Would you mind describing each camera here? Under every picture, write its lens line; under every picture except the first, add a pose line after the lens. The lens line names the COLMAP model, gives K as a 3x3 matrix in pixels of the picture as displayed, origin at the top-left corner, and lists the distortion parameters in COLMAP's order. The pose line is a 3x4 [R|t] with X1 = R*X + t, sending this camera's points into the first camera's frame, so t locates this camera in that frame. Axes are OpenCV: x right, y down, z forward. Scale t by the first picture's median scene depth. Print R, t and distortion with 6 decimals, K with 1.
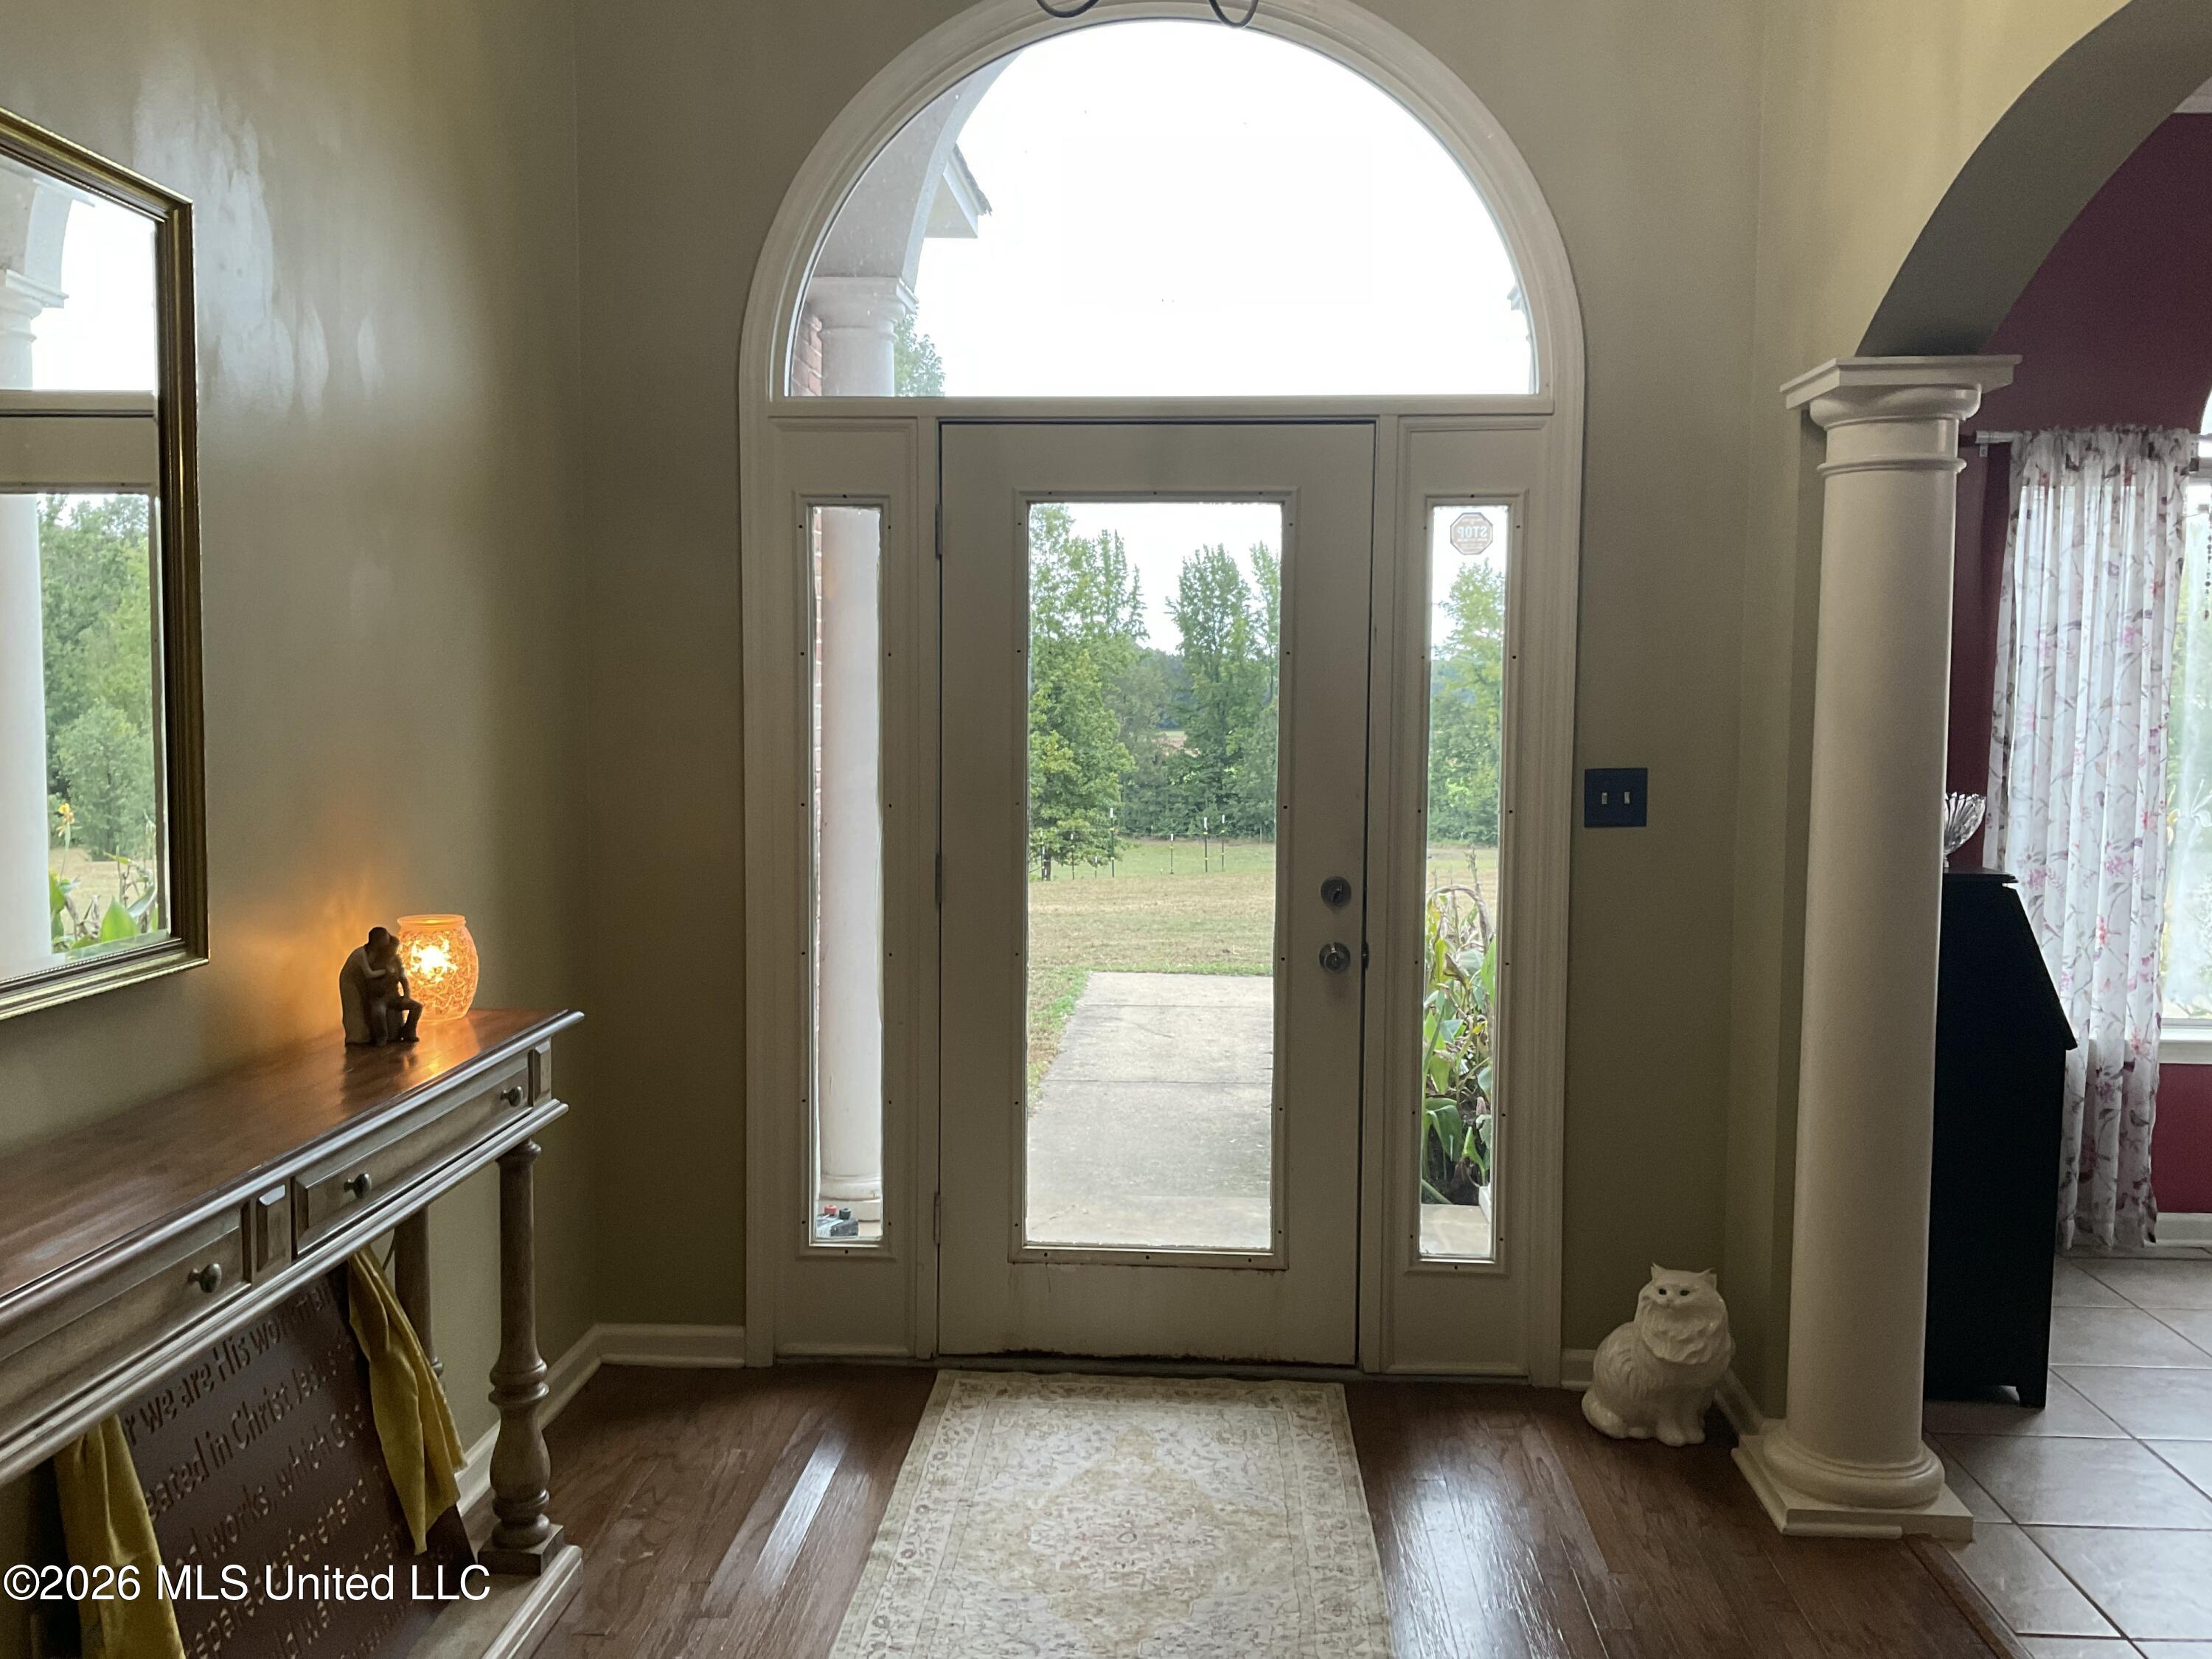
lens RADIAL K [[1844.5, 0, 1119.5], [0, 1844.5, 825.2], [0, 0, 1]] dist [0.091951, -0.143070]
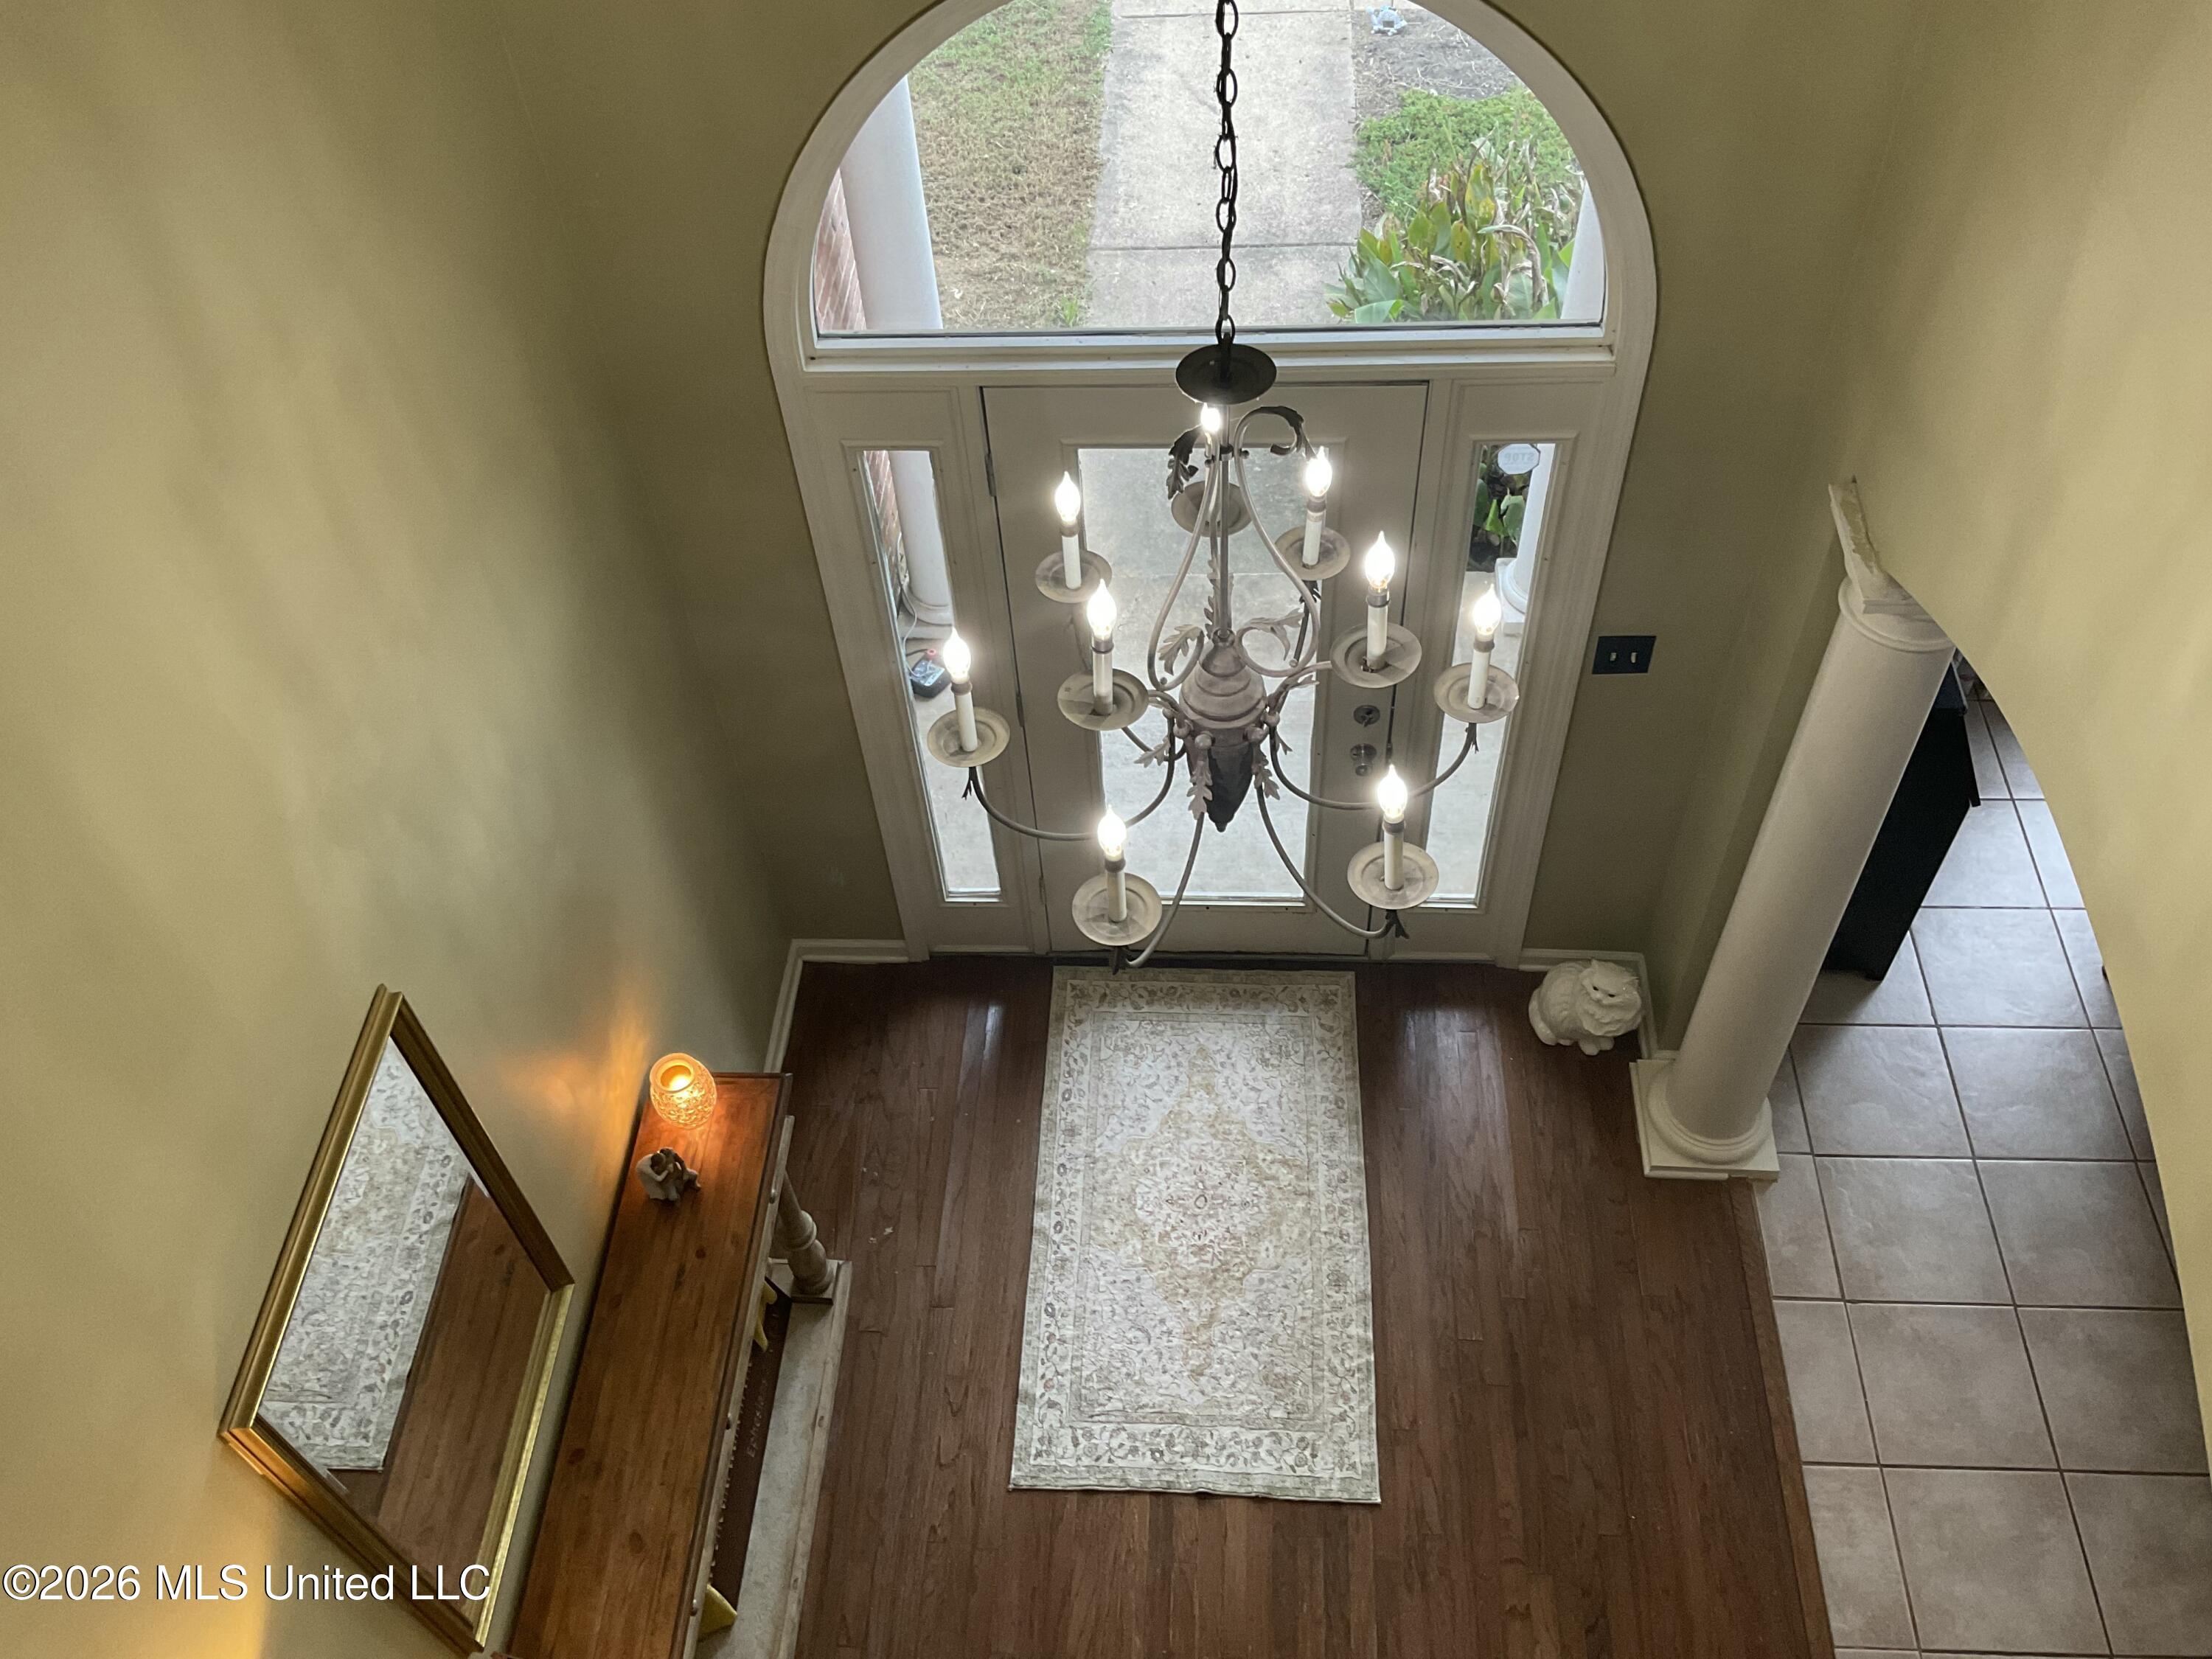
lens RADIAL K [[1844.5, 0, 1099.8], [0, 1844.5, 806.7], [0, 0, 1]] dist [0.091951, -0.143070]
pose [[0.998240, -0.034561, -0.048193, 0.005568], [0.058721, 0.689785, 0.721629, -0.876316], [0.008303, -0.723188, 0.690601, 0.186007]]
